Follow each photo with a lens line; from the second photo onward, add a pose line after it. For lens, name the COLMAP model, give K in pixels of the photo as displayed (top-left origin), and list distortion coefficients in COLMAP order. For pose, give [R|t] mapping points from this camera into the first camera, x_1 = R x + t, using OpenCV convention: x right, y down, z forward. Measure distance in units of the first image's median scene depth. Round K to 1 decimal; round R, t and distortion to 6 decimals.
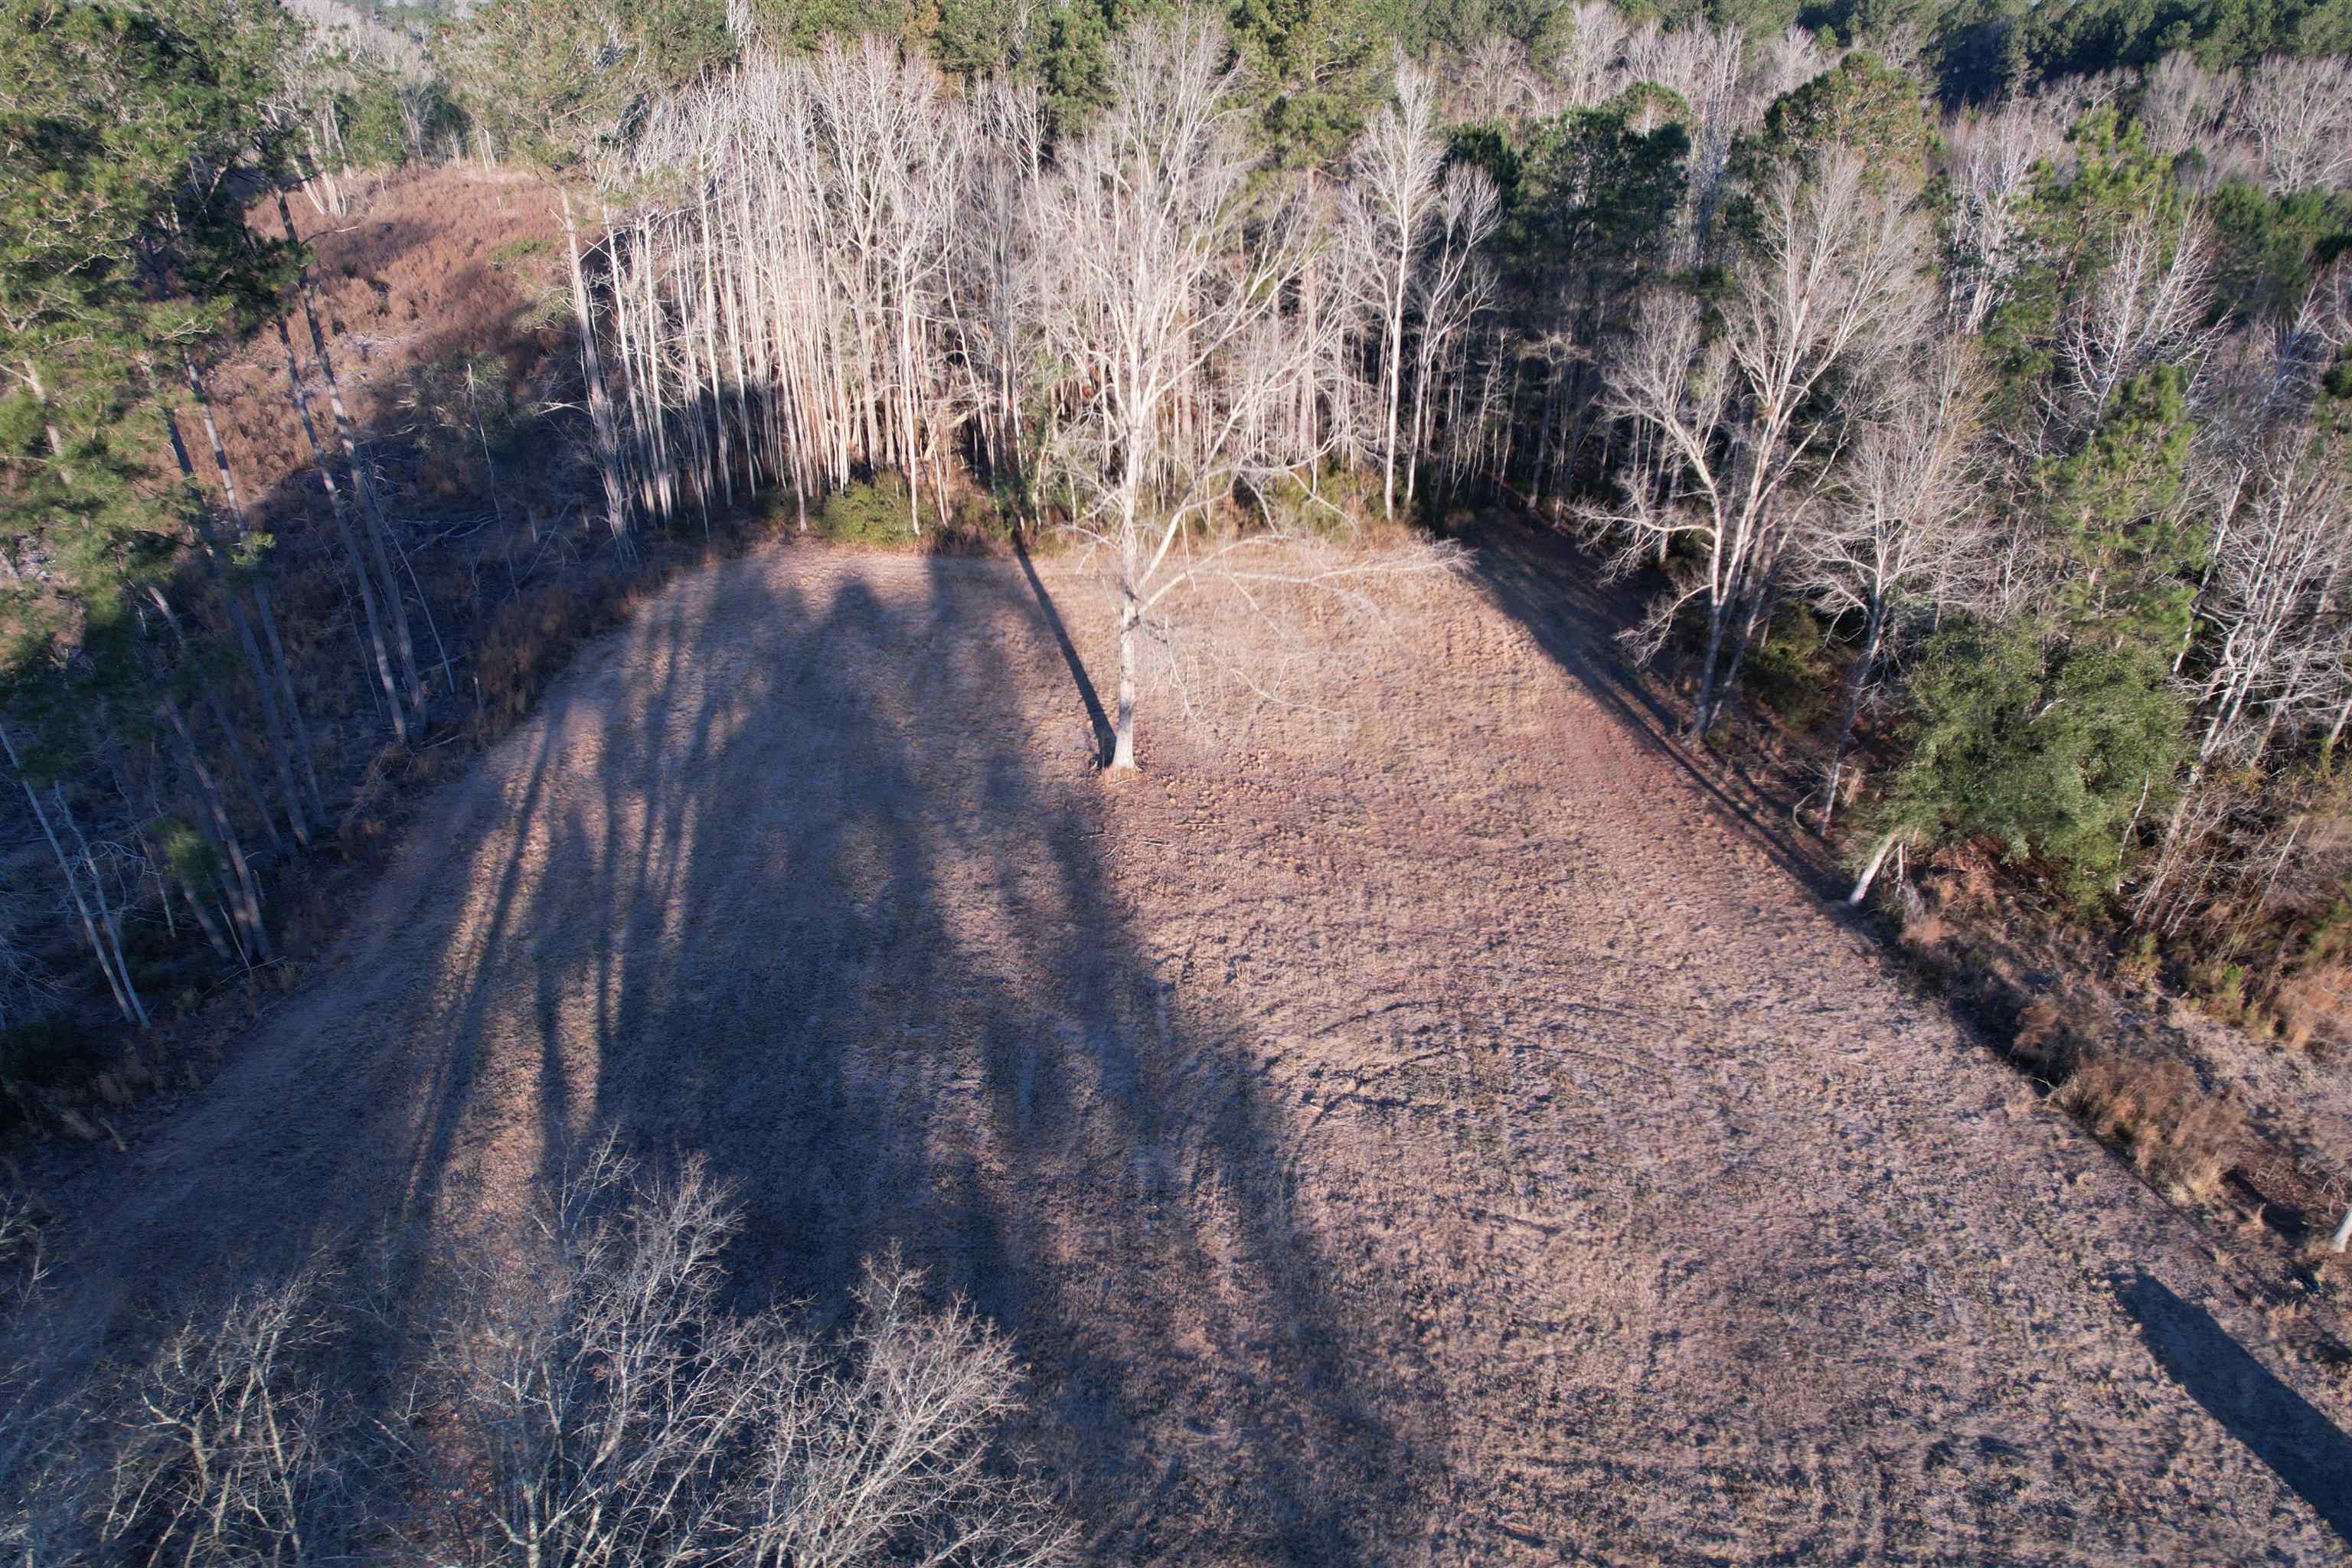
lens RADIAL K [[1486.0, 0, 1176.3], [0, 1486.0, 795.4], [0, 0, 1]] dist [-0.070457, 0.058750]
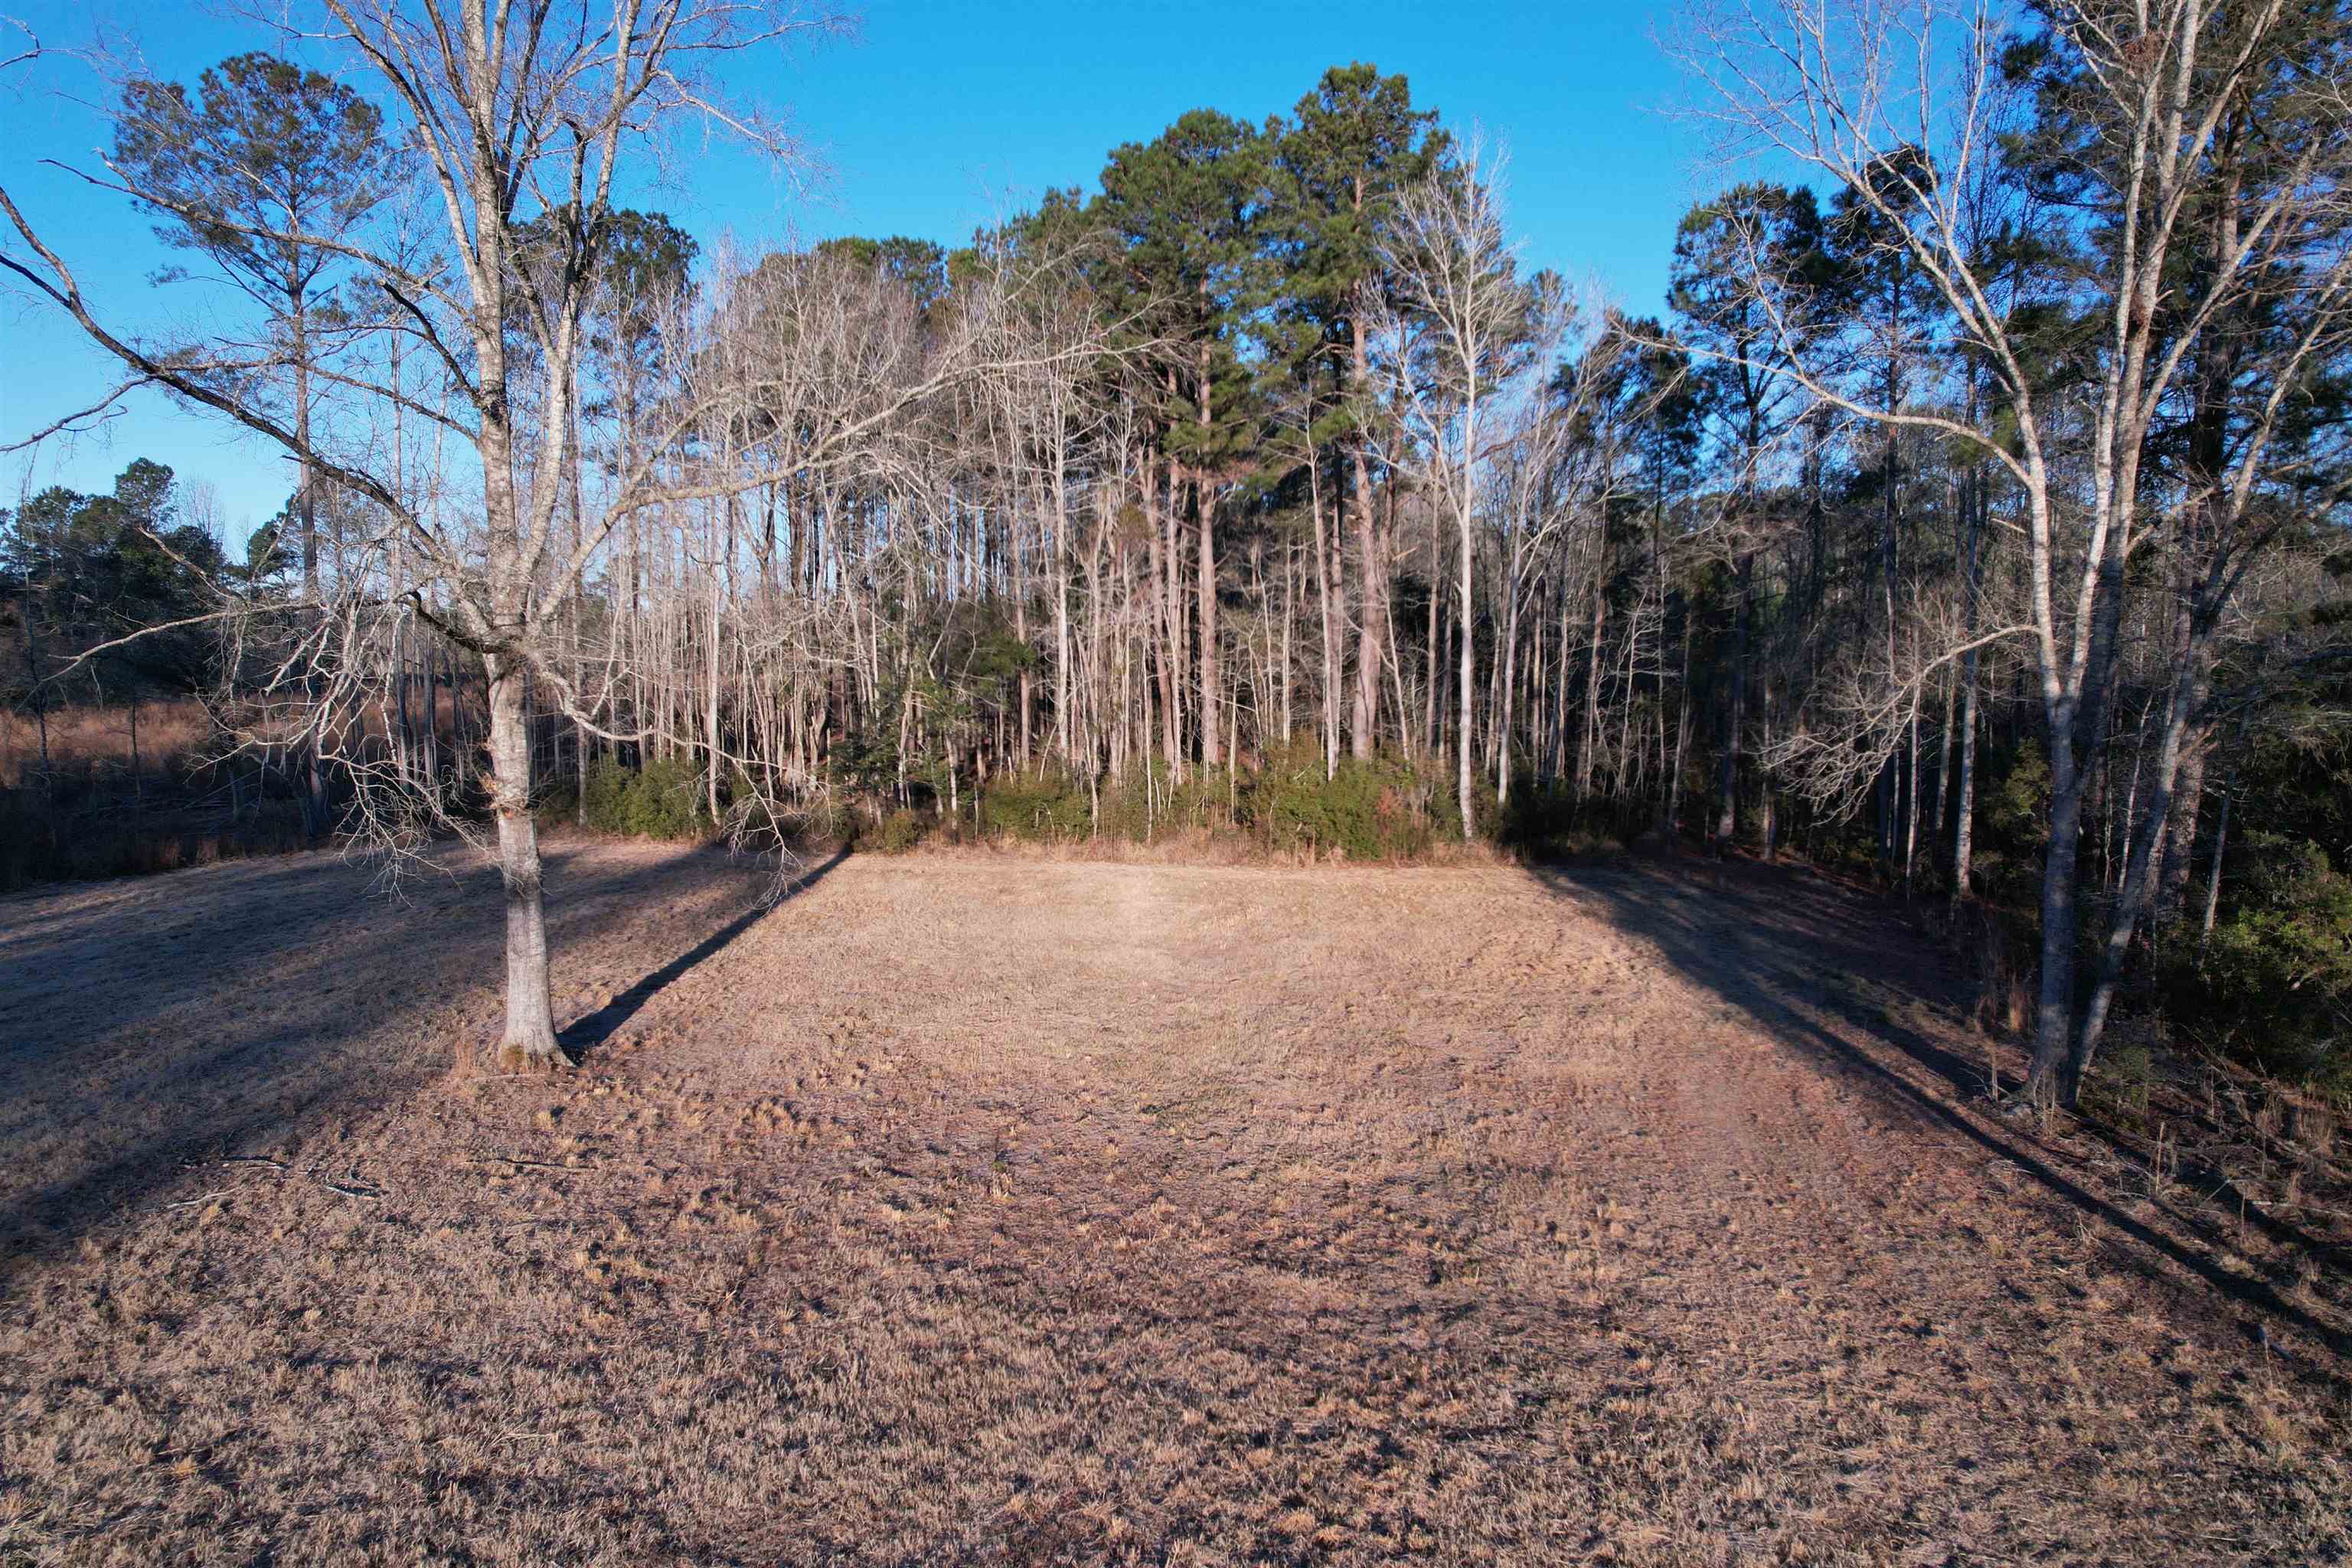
lens RADIAL K [[1486.0, 0, 1178.9], [0, 1486.0, 782.3], [0, 0, 1]] dist [-0.070457, 0.058750]
pose [[0.976872, 0.026883, -0.212129, 0.227635], [-0.109009, 0.916077, -0.385902, 0.051313], [0.183952, 0.400101, 0.897820, 0.633518]]
